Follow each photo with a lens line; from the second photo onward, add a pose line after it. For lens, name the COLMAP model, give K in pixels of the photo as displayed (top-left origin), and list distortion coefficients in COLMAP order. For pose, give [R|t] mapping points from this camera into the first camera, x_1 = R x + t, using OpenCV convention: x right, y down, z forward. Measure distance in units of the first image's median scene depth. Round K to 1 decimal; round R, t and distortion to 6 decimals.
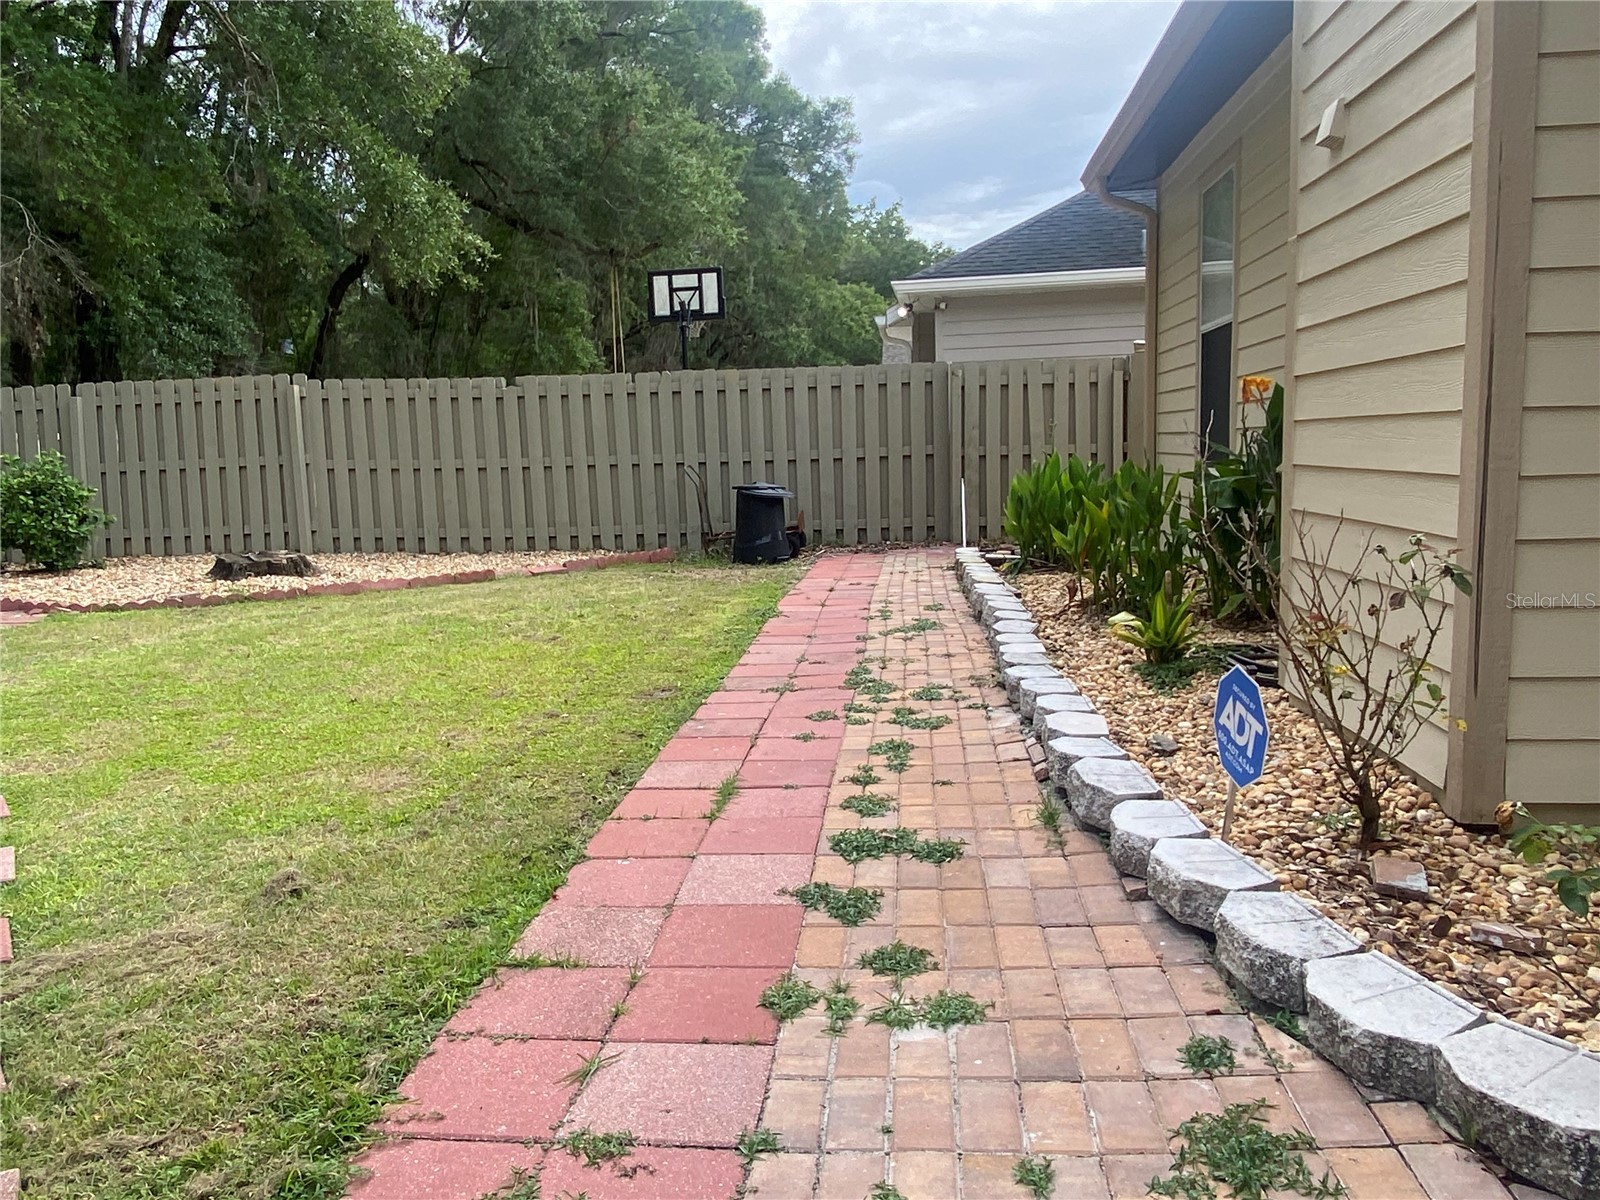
lens RADIAL K [[1200.4, 0, 800.0], [0, 1200.4, 600.0], [0, 0, 1]] dist [0.045264, -0.061070]
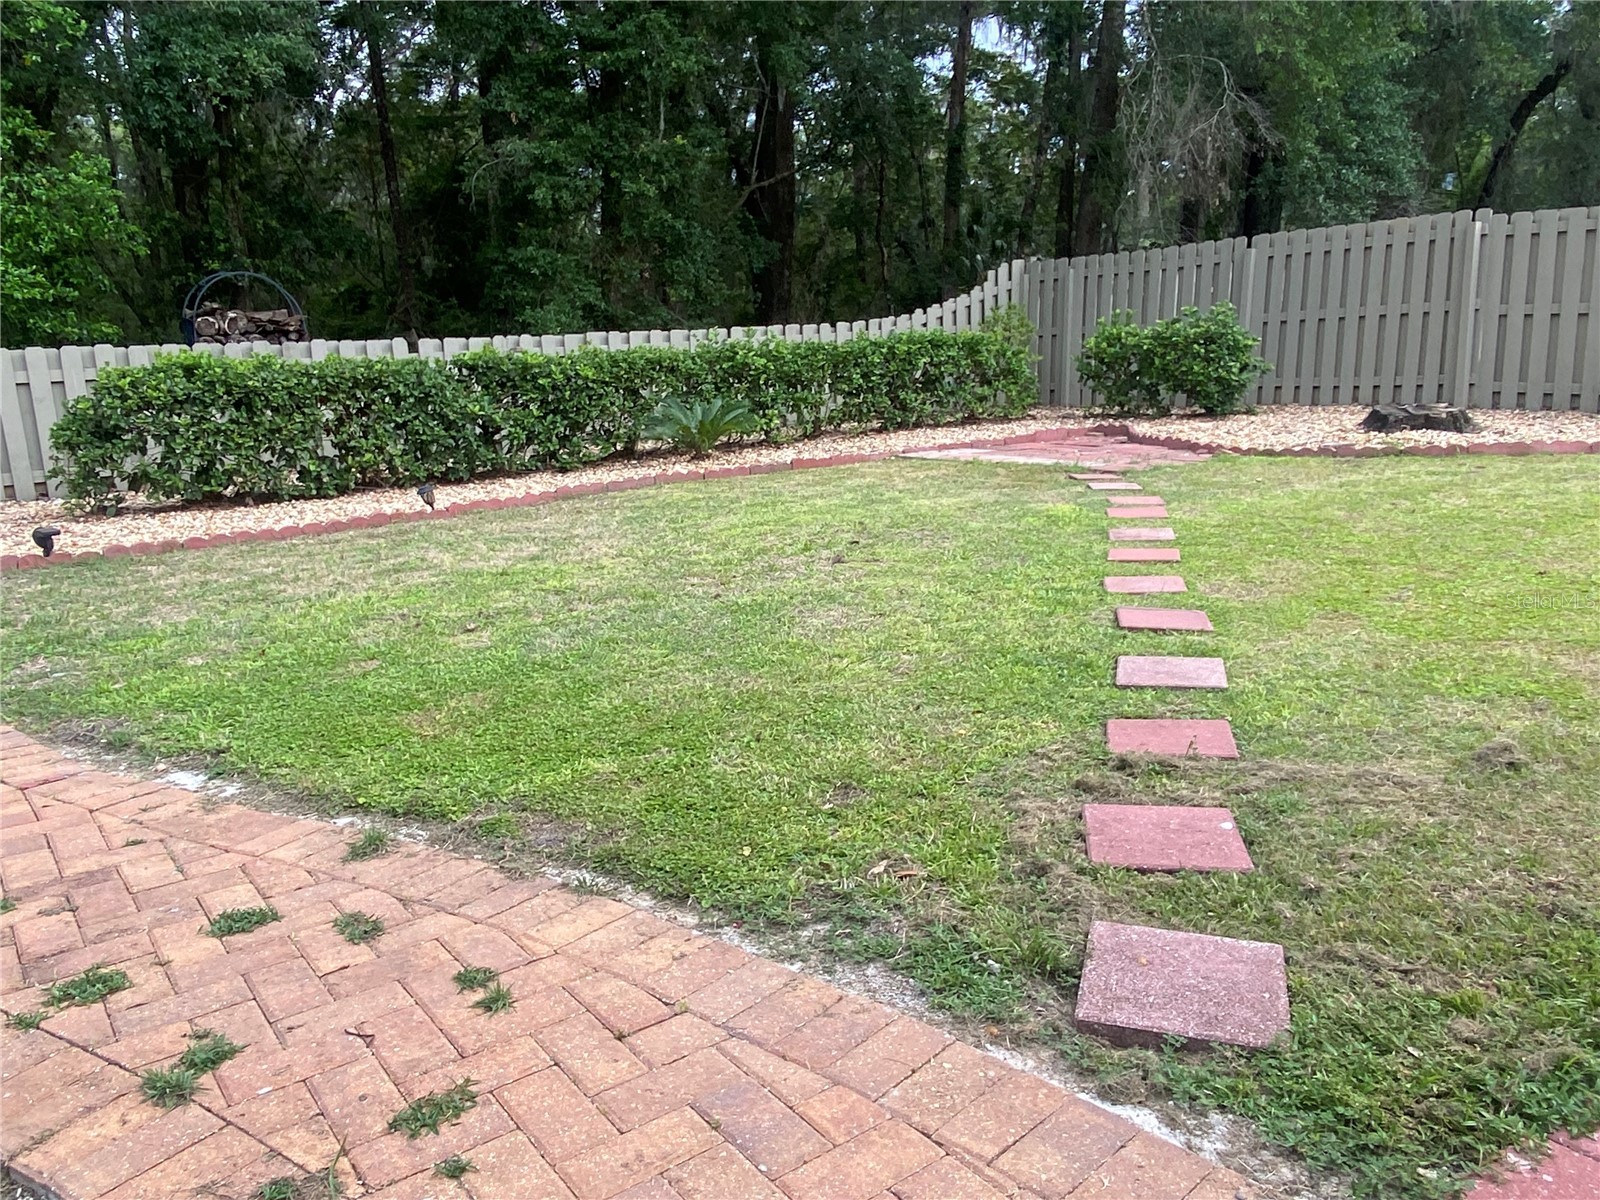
lens RADIAL K [[1207.4, 0, 800.0], [0, 1207.4, 600.0], [0, 0, 1]] dist [0.091459, -0.117922]
pose [[0.663042, 0.158801, -0.731545, -0.037027], [-0.072281, 0.986255, 0.148579, 0.004100], [0.745084, -0.045638, 0.665407, -0.017200]]
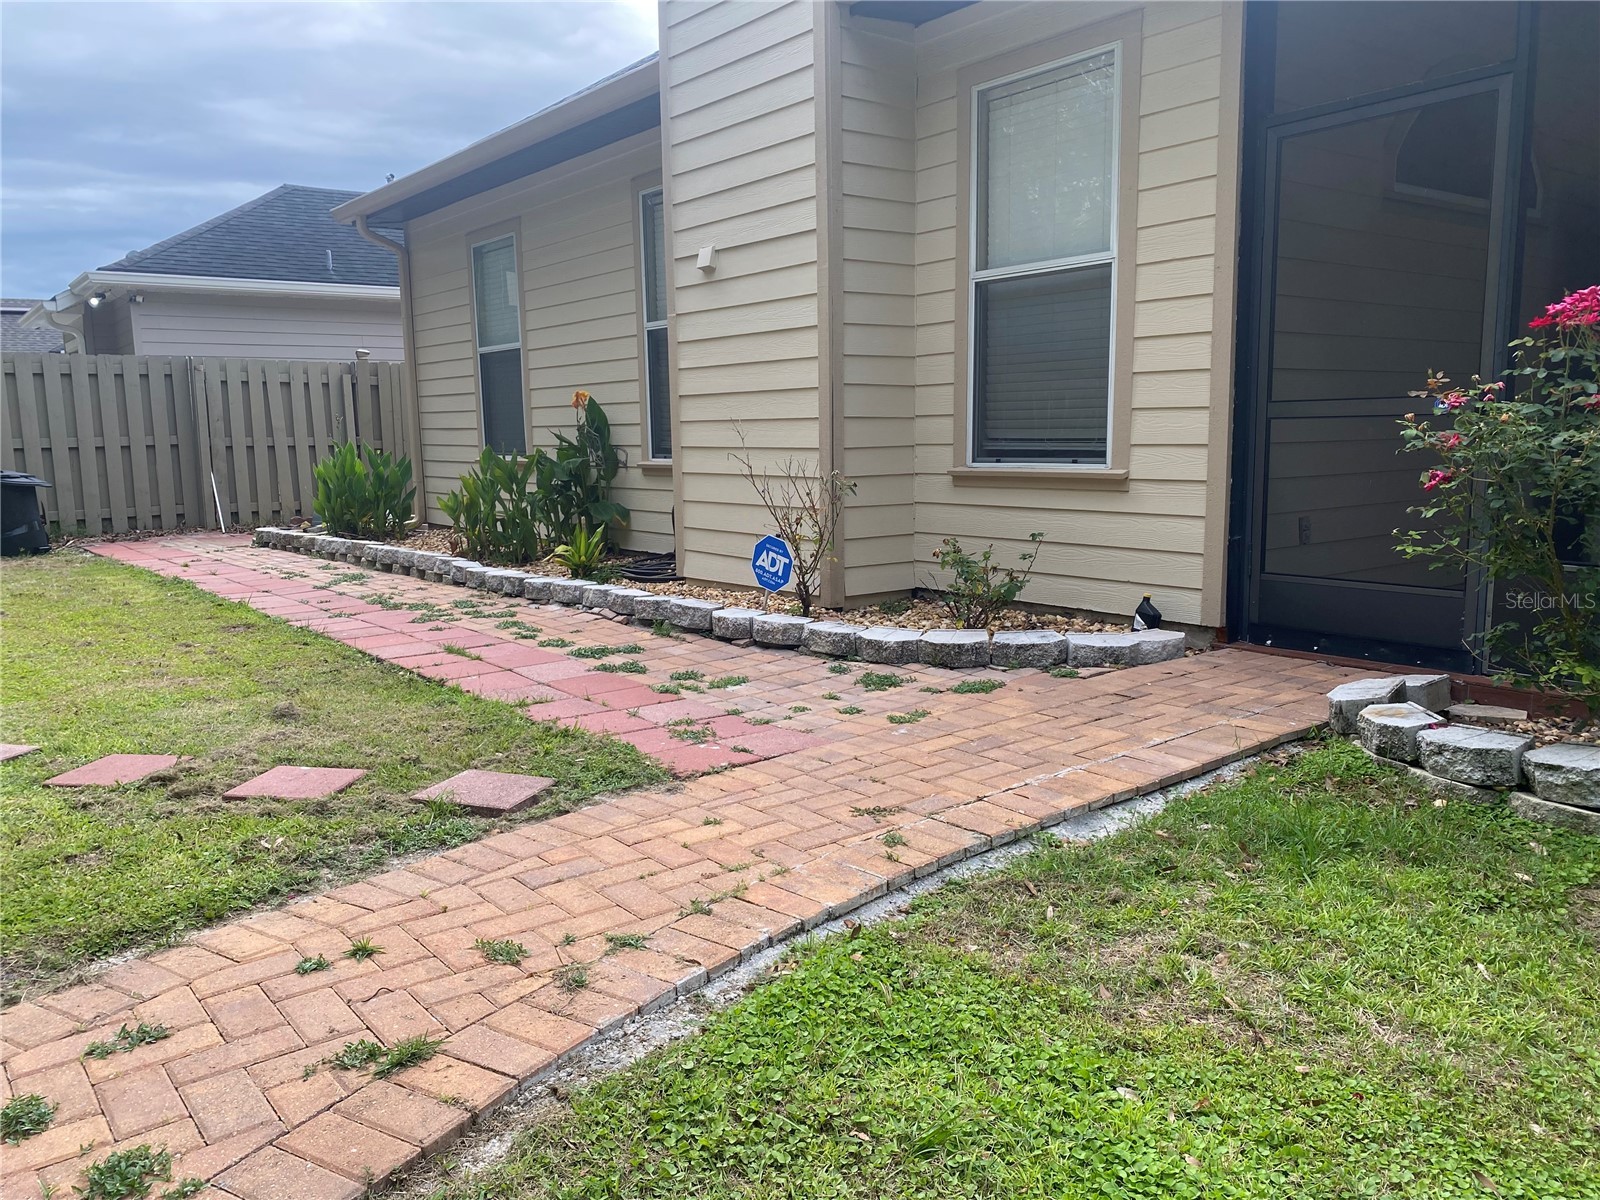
lens RADIAL K [[1215.4, 0, 800.0], [0, 1215.4, 600.0], [0, 0, 1]] dist [-0.003125, -0.001534]
pose [[0.719896, -0.076276, 0.689878, -0.361827], [0.077843, 0.996545, 0.028952, 0.037131], [-0.689703, 0.032860, 0.723347, -0.195048]]
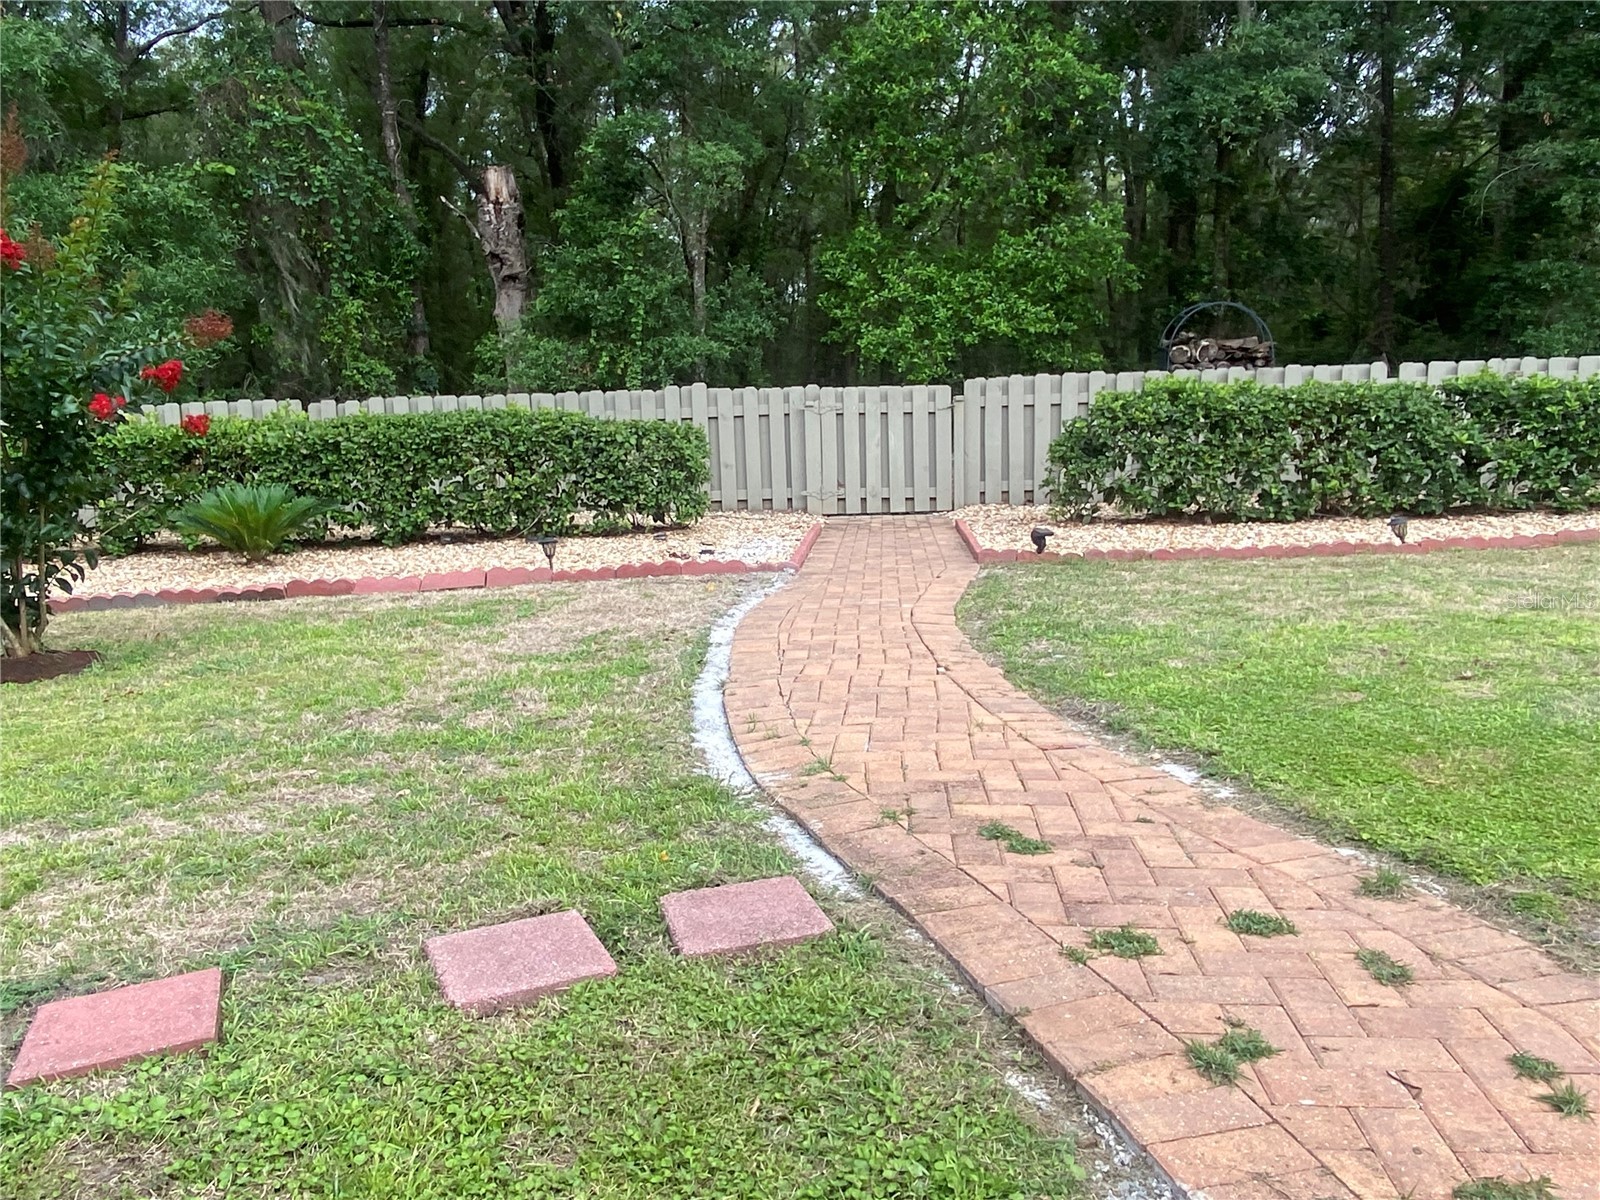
lens RADIAL K [[1213.9, 0, 800.0], [0, 1213.9, 600.0], [0, 0, 1]] dist [0.064489, -0.102490]
pose [[-0.004330, 0.189928, -0.981789, -0.049211], [-0.092904, 0.977475, 0.189503, 0.009604], [0.995666, 0.092033, 0.013413, -0.046973]]
